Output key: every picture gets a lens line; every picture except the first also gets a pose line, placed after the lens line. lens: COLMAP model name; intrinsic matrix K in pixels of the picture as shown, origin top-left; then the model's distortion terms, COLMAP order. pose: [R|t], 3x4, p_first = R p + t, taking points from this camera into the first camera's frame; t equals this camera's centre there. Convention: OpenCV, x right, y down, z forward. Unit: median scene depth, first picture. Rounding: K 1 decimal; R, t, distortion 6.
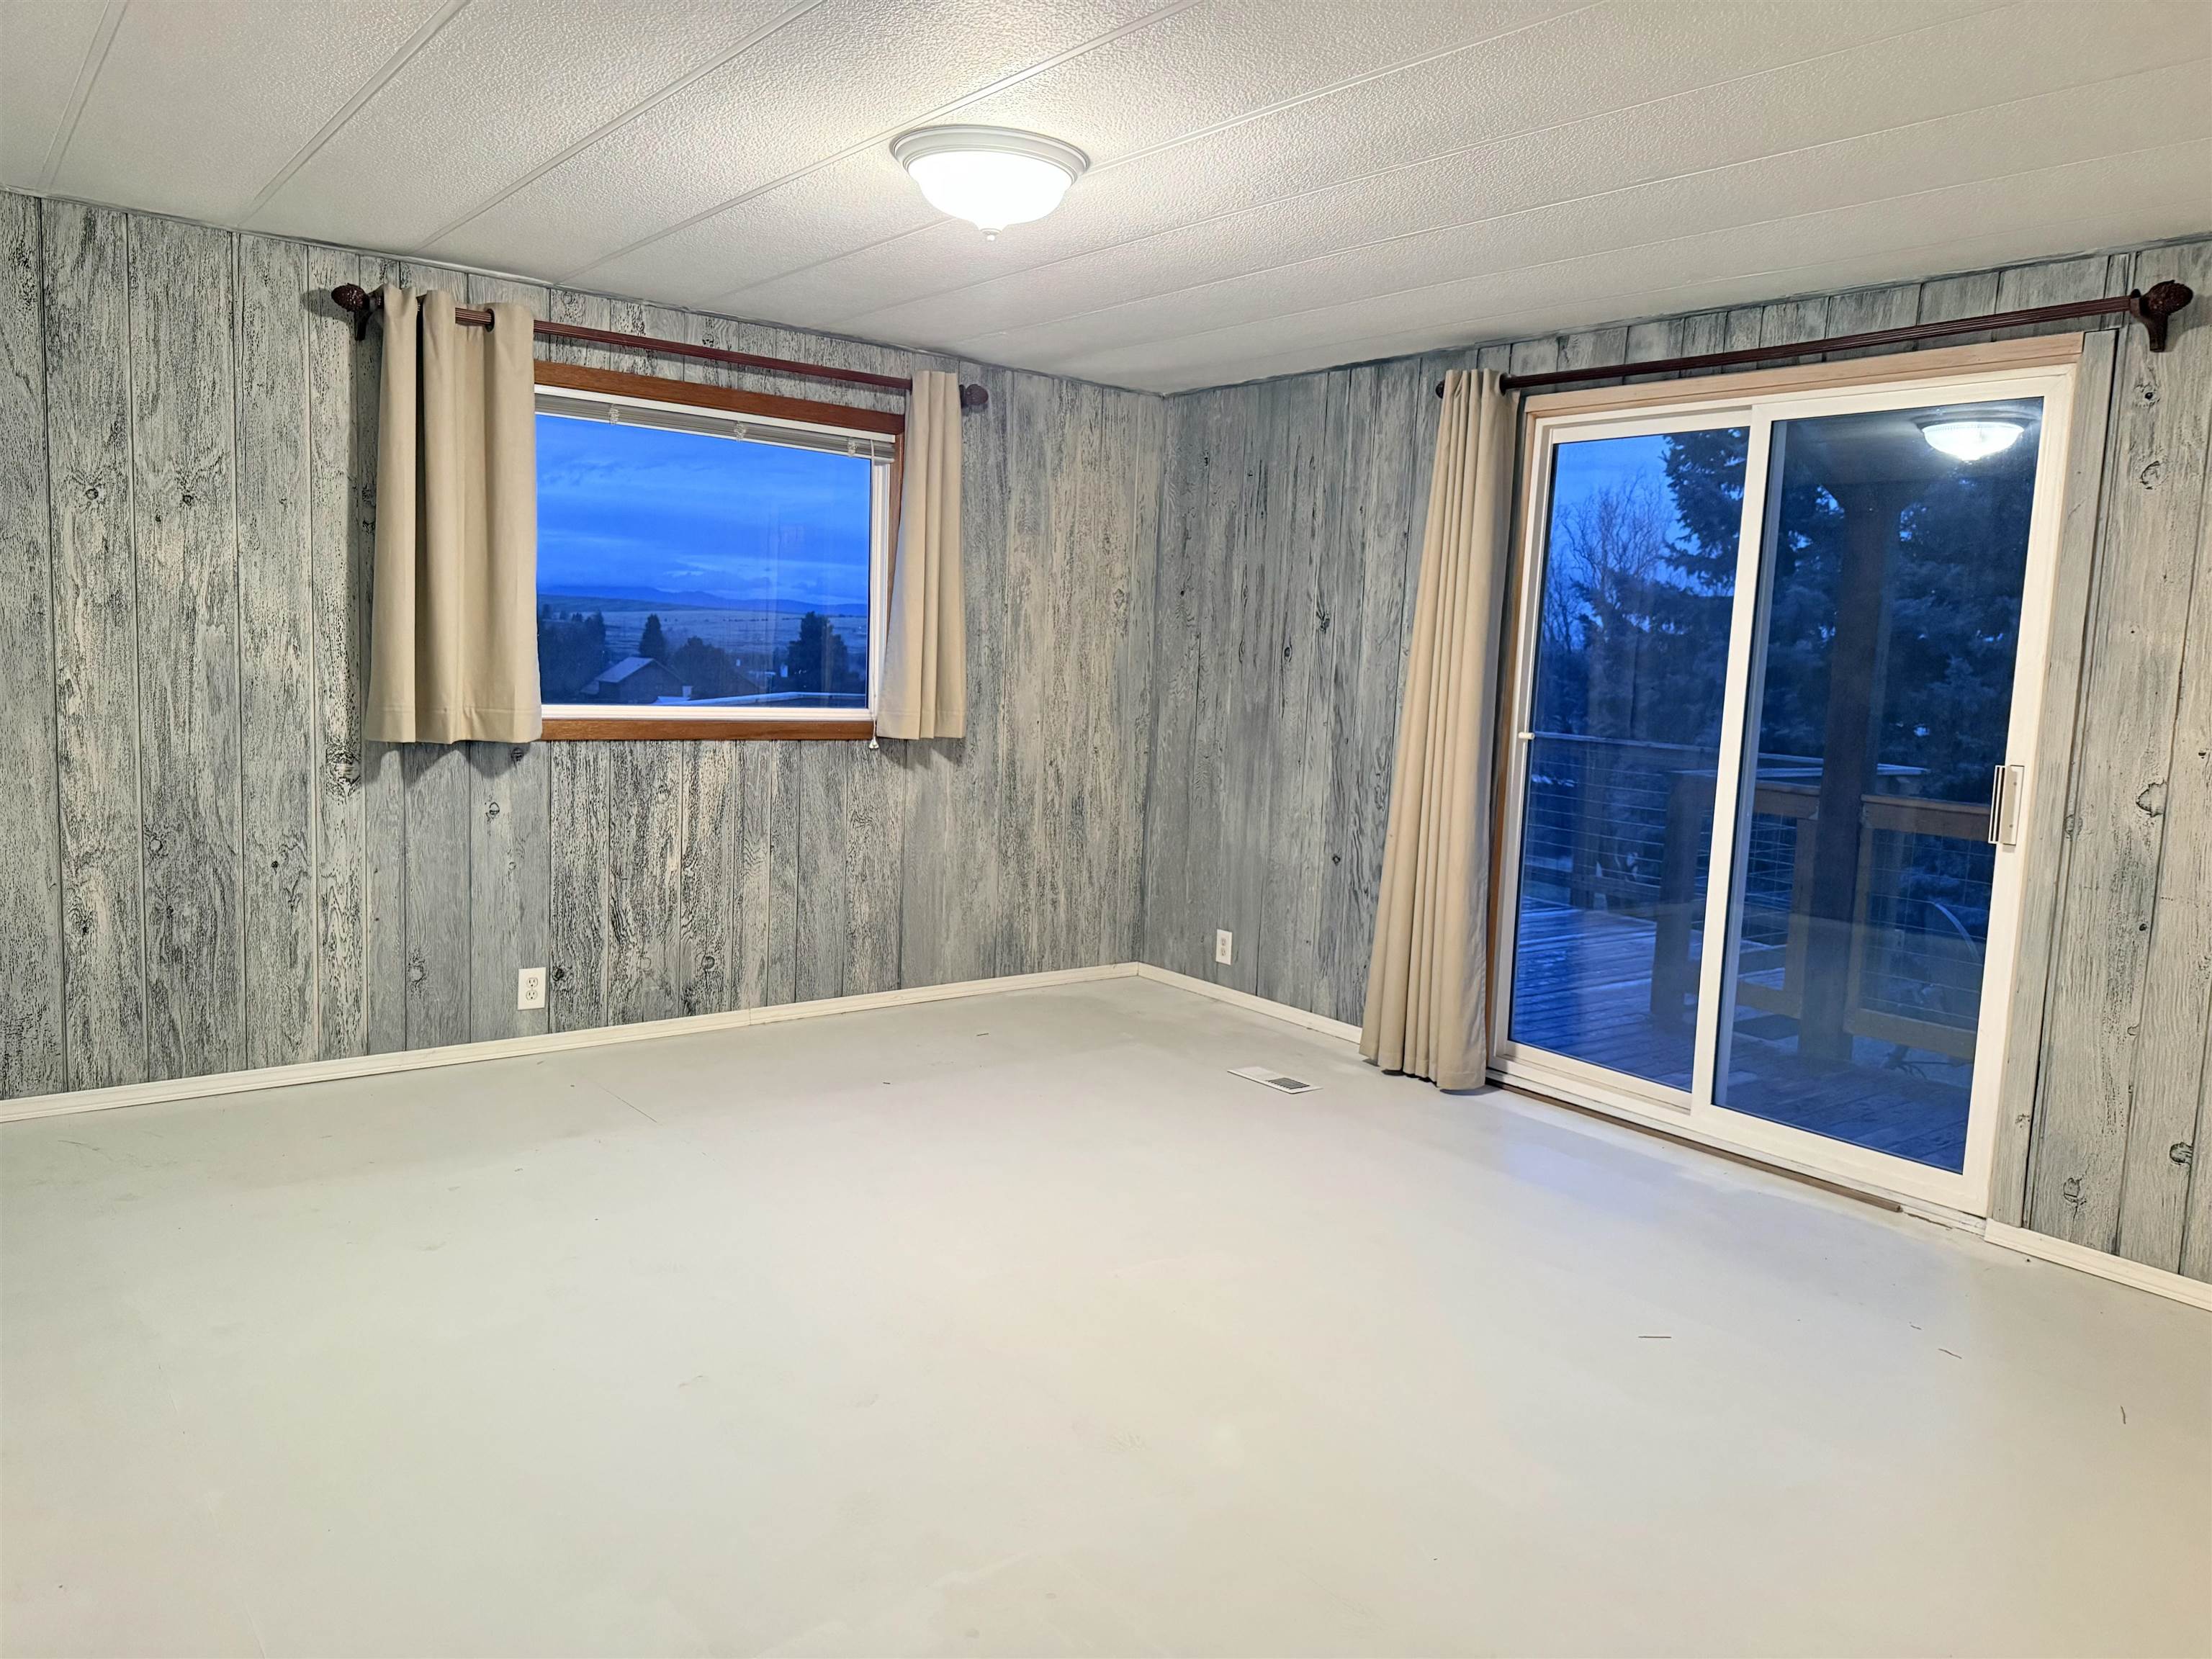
lens RADIAL K [[1512.8, 0, 1106.0], [0, 1512.8, 829.5], [0, 0, 1]] dist [0.026607, -0.076258]
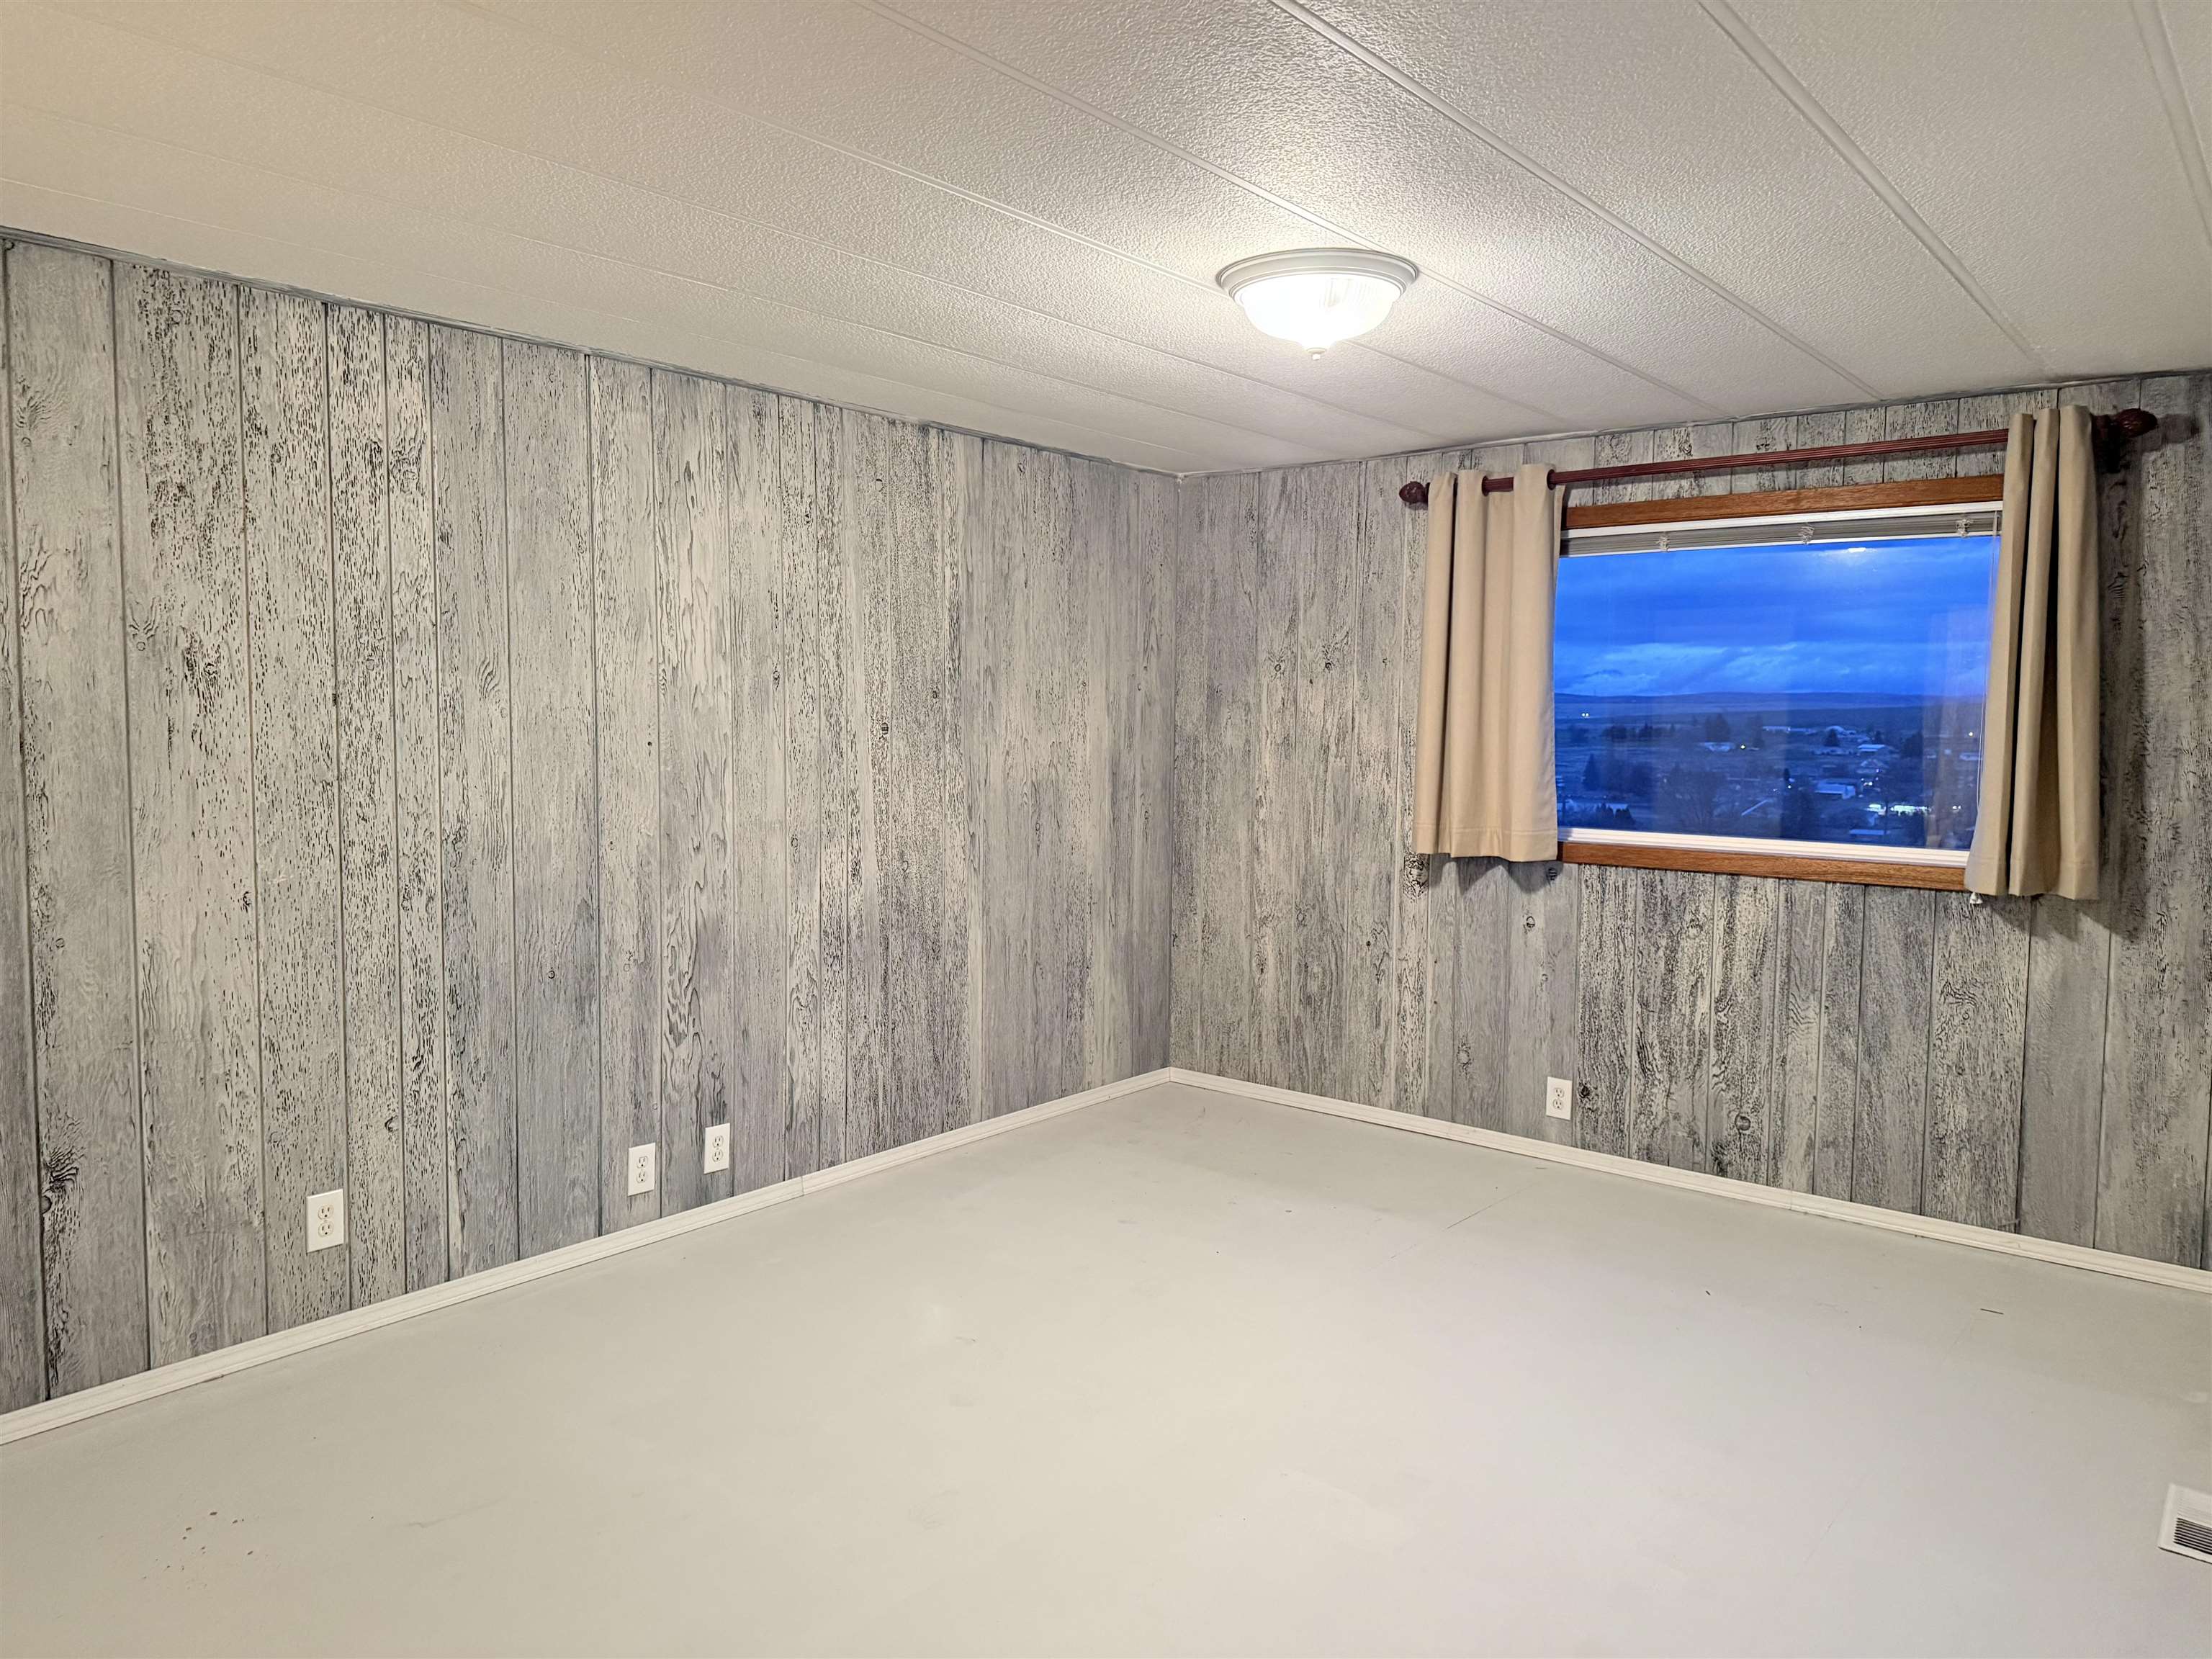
lens RADIAL K [[1512.8, 0, 1106.0], [0, 1512.8, 829.5], [0, 0, 1]] dist [0.026607, -0.076258]
pose [[0.191980, 0.026062, -0.981053, 0.597279], [-0.127139, 0.991884, 0.001470, -0.041976], [0.973129, 0.124448, 0.193735, 0.480917]]
